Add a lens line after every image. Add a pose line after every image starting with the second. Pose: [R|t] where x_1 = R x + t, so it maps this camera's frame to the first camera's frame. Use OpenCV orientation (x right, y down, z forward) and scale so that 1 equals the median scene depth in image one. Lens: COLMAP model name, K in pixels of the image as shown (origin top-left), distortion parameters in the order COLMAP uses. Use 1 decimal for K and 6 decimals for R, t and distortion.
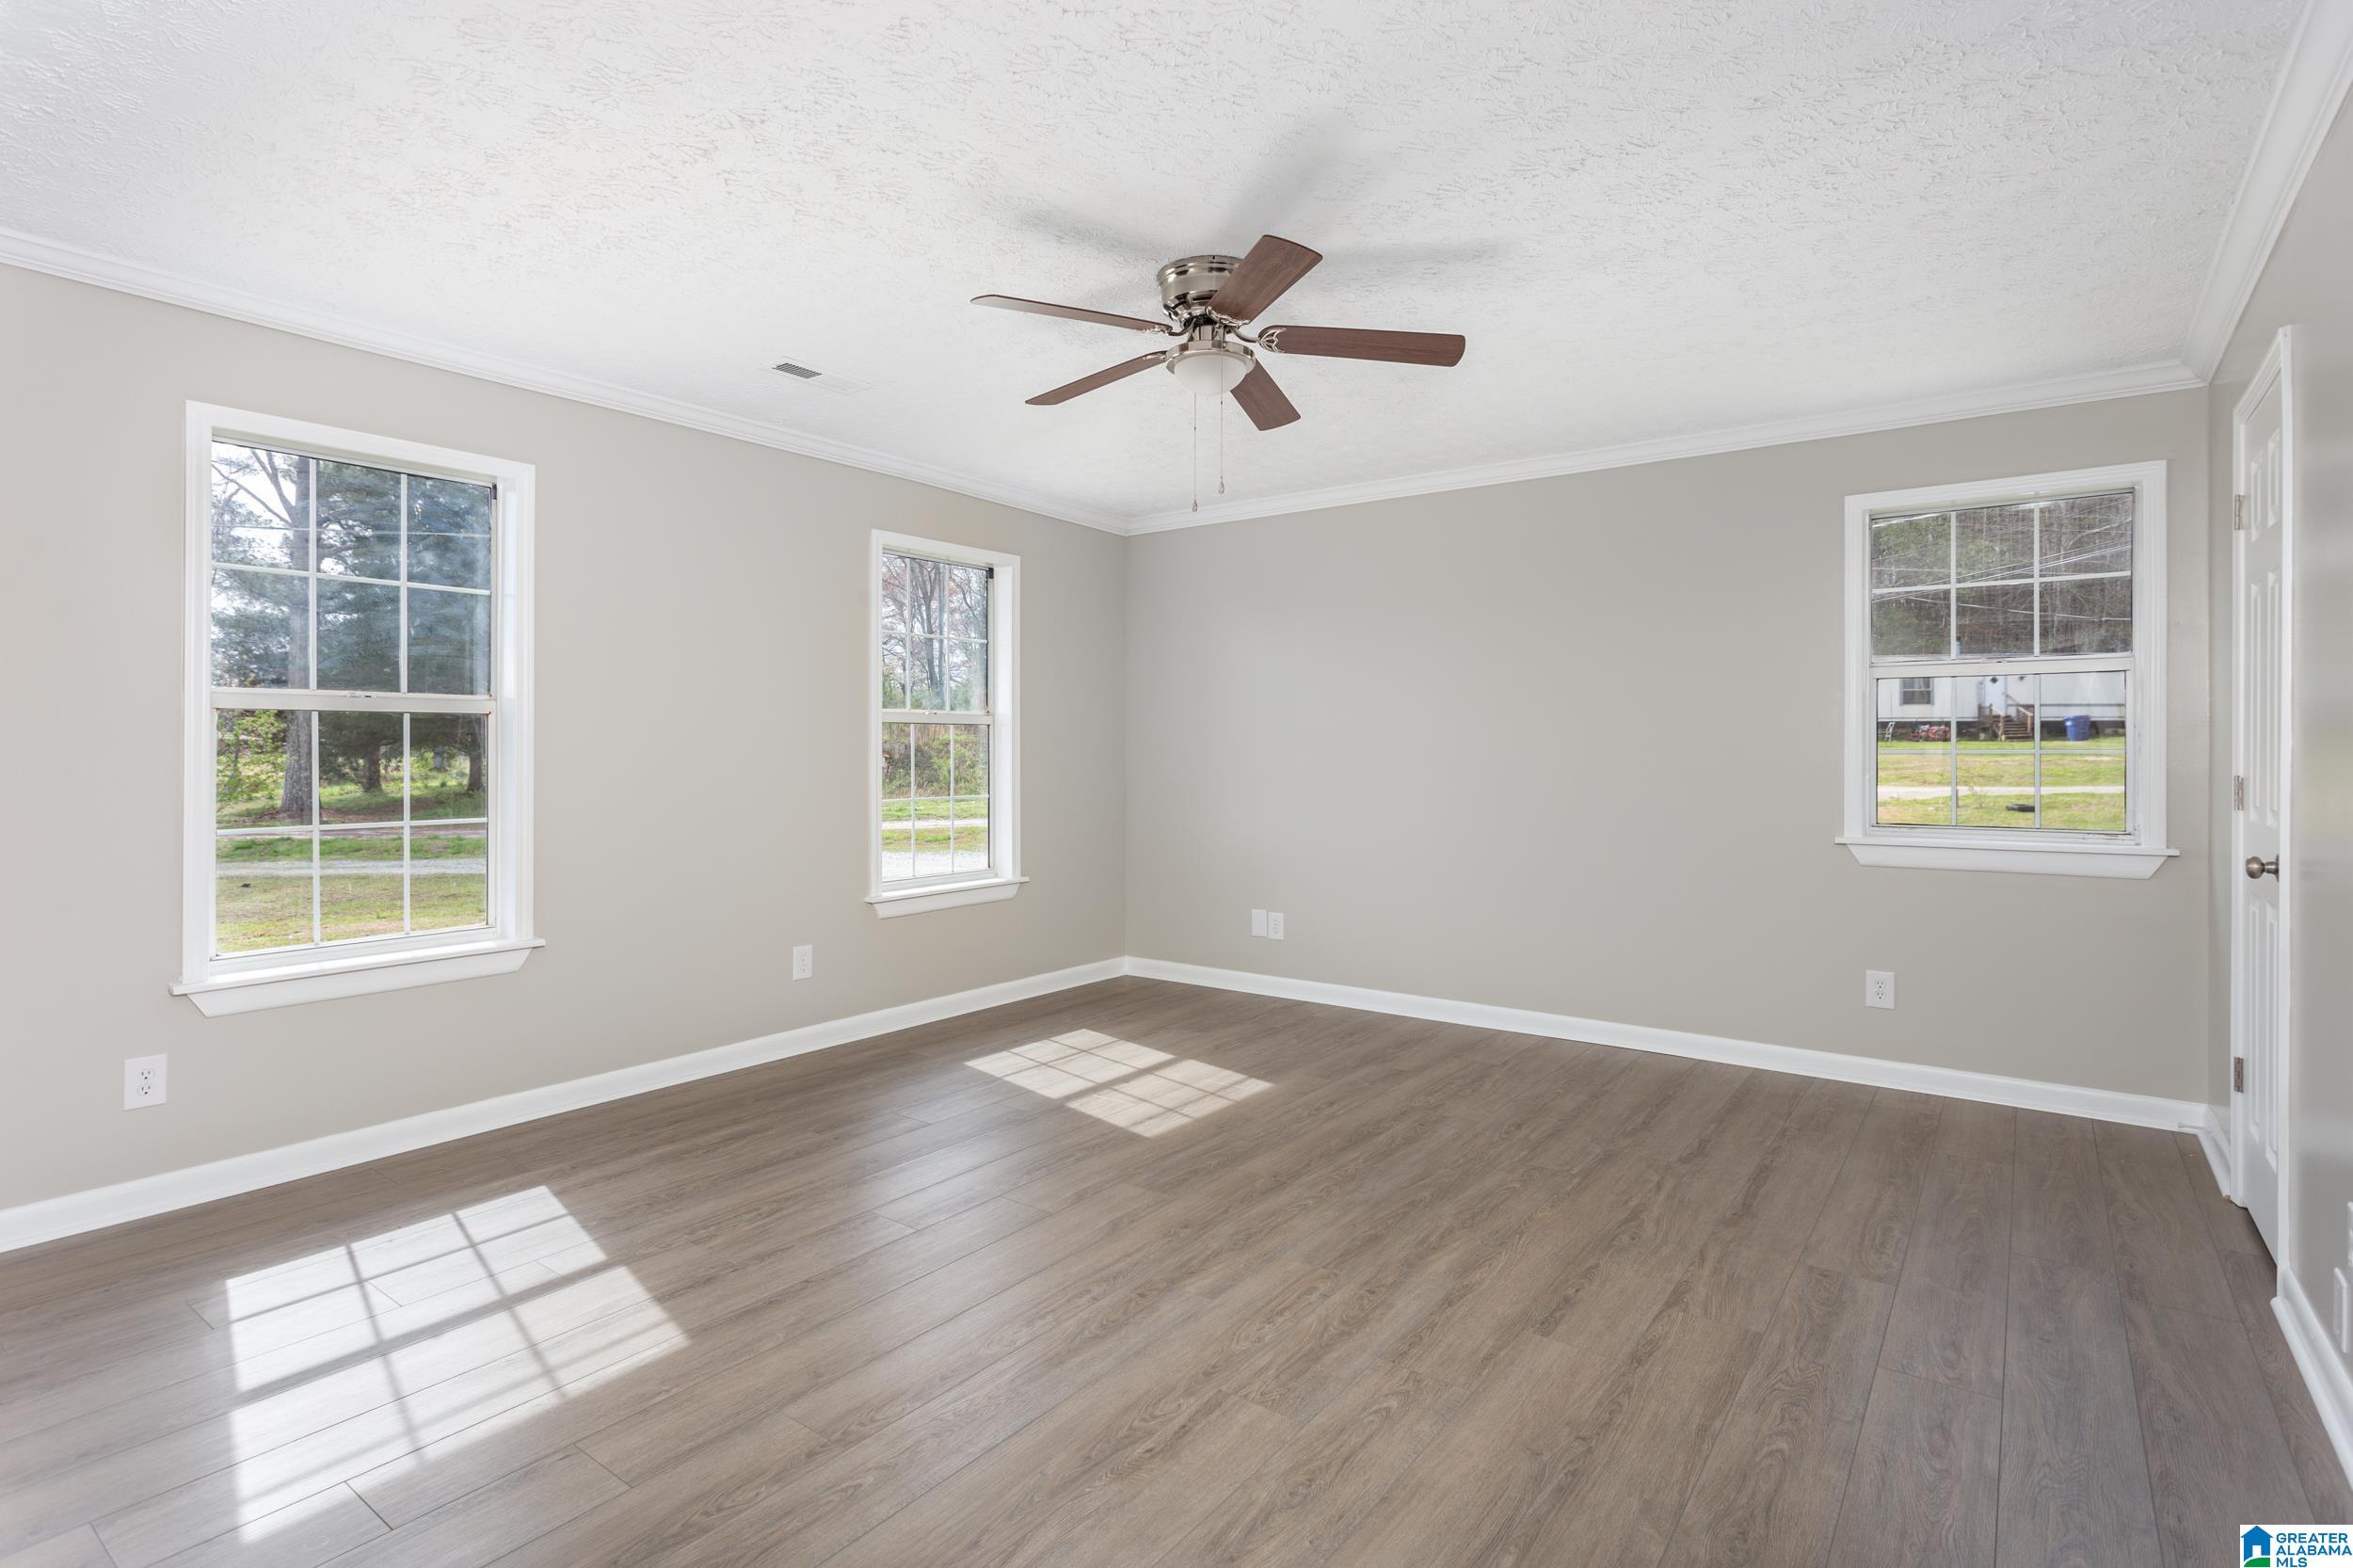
lens RADIAL K [[1170.3, 0, 1205.3], [0, 1170.3, 756.7], [0, 0, 1]] dist [-0.001591, -0.000163]
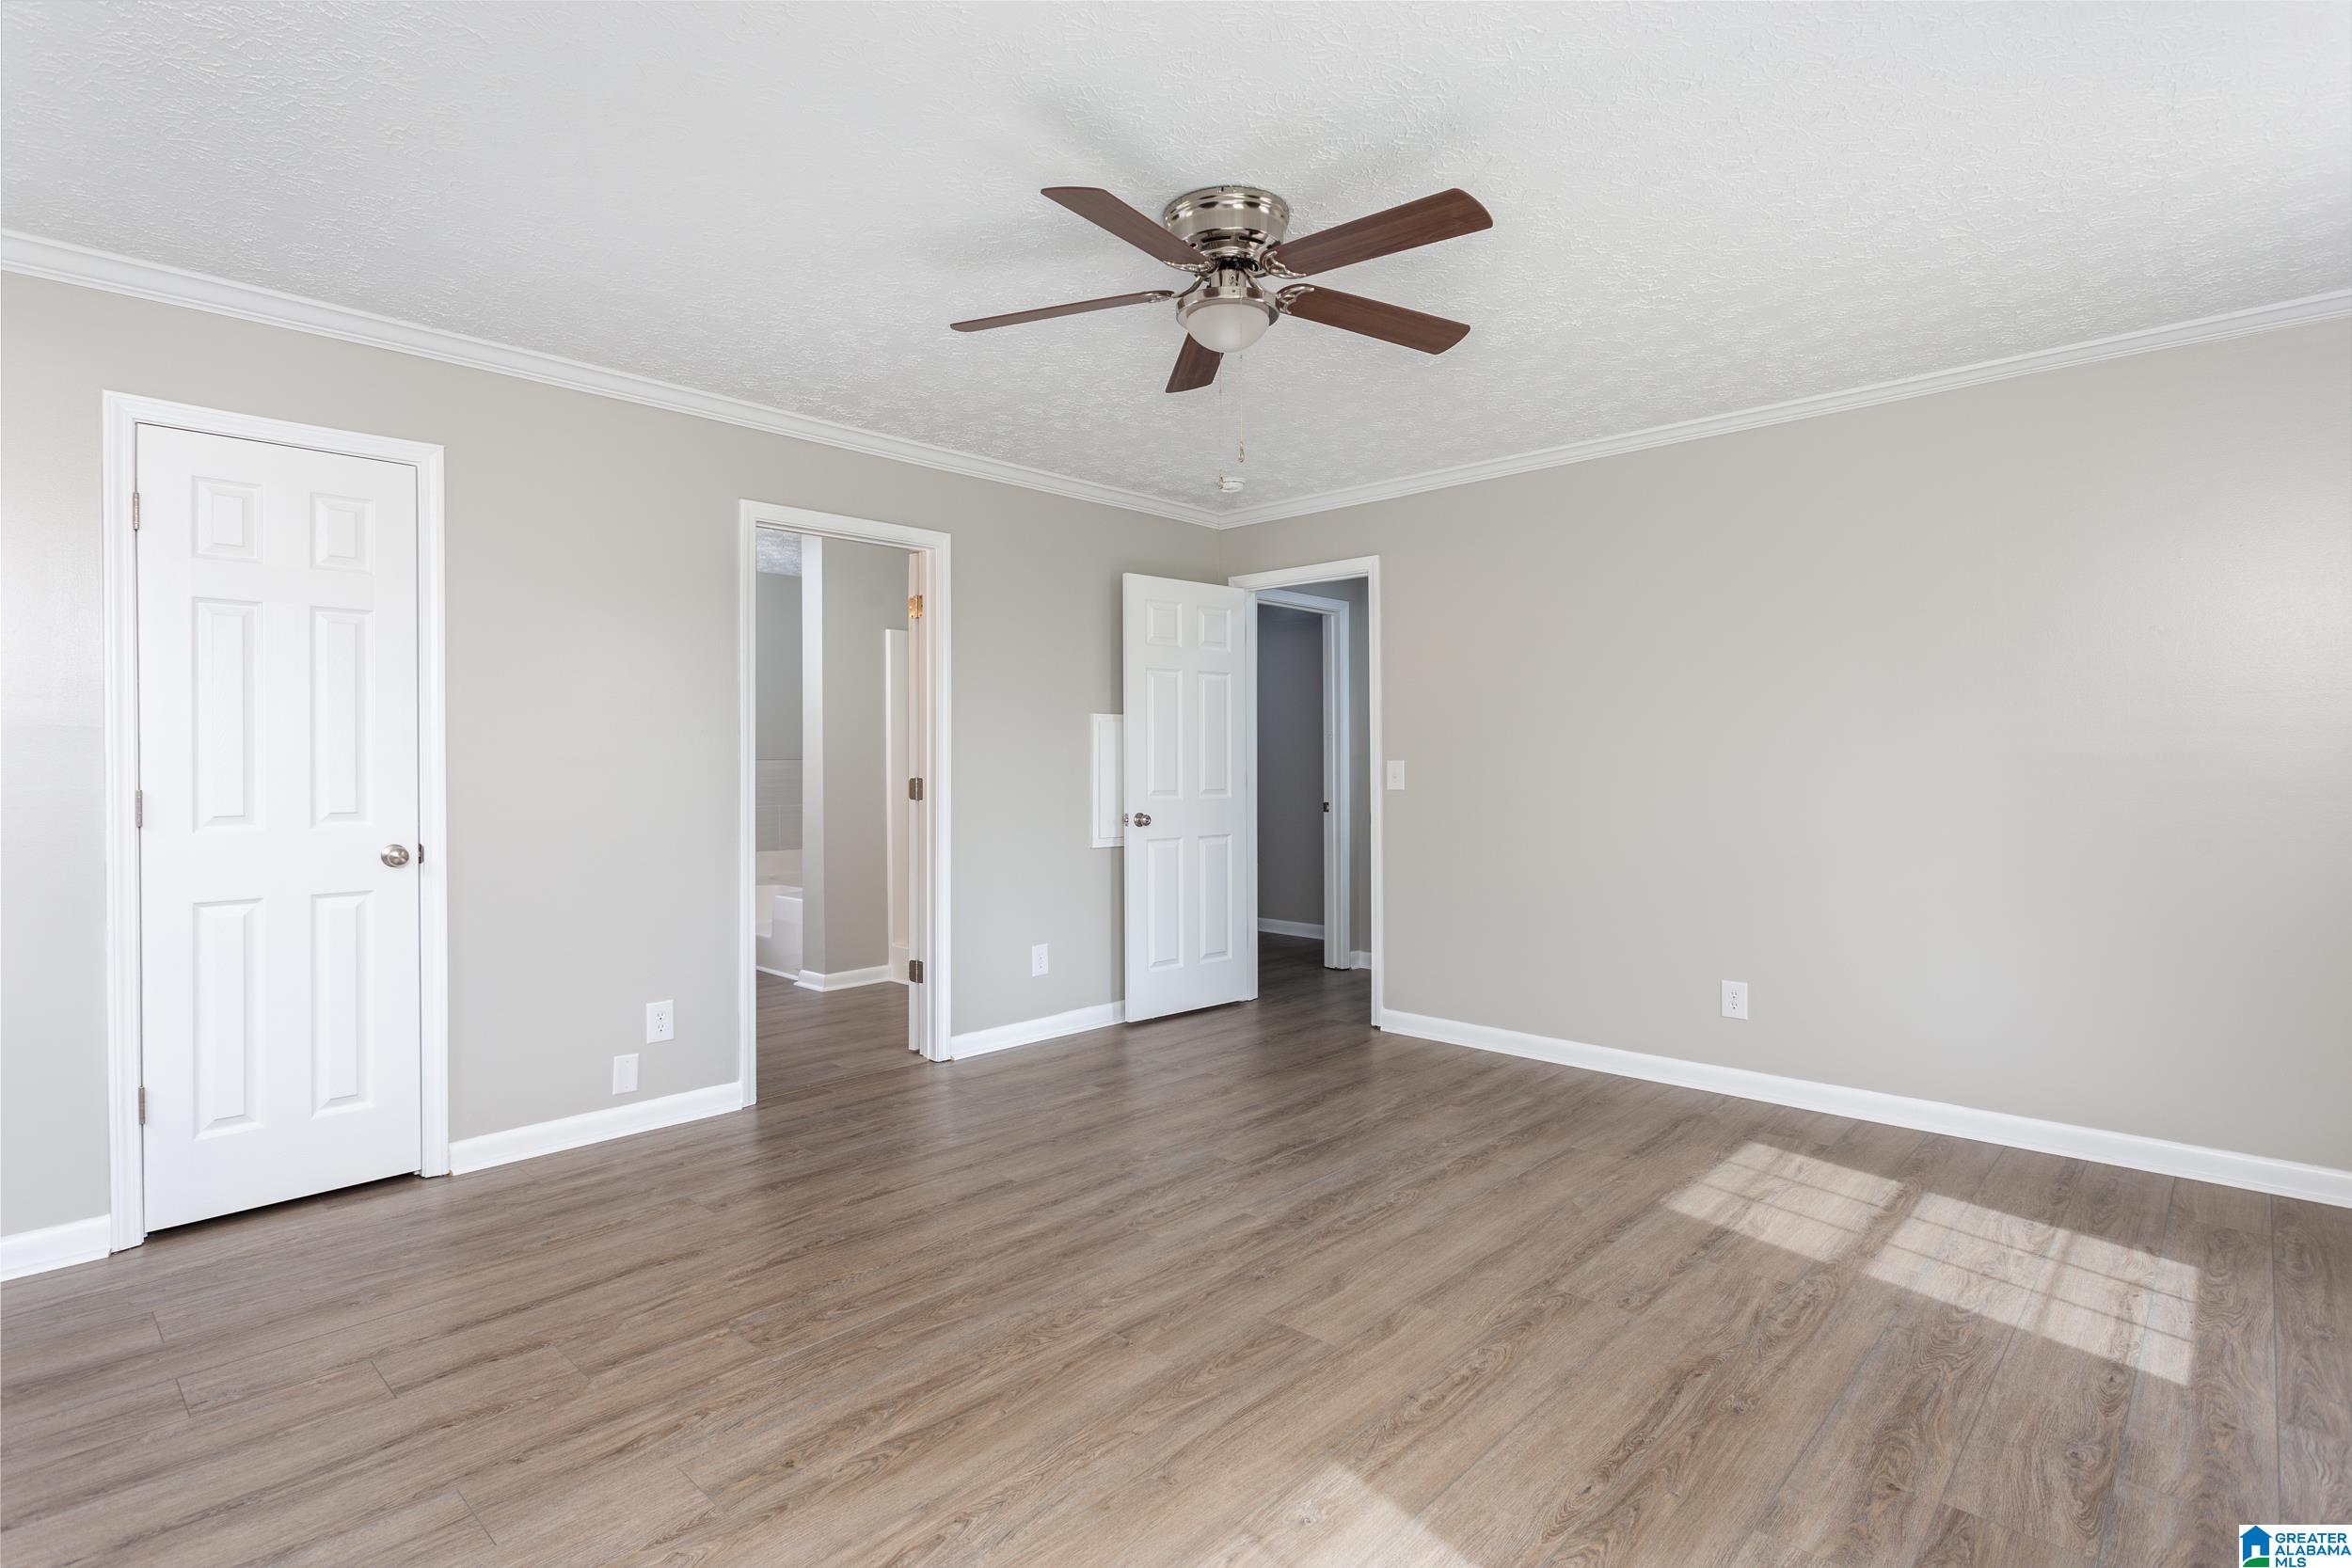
lens RADIAL K [[1169.7, 0, 1204.8], [0, 1169.7, 756.7], [0, 0, 1]] dist [-0.001591, -0.000163]
pose [[-0.992880, 0.003130, 0.119076, -0.086658], [0.003768, 0.999980, 0.005127, -0.011369], [-0.119058, 0.005539, -0.992872, 1.938726]]
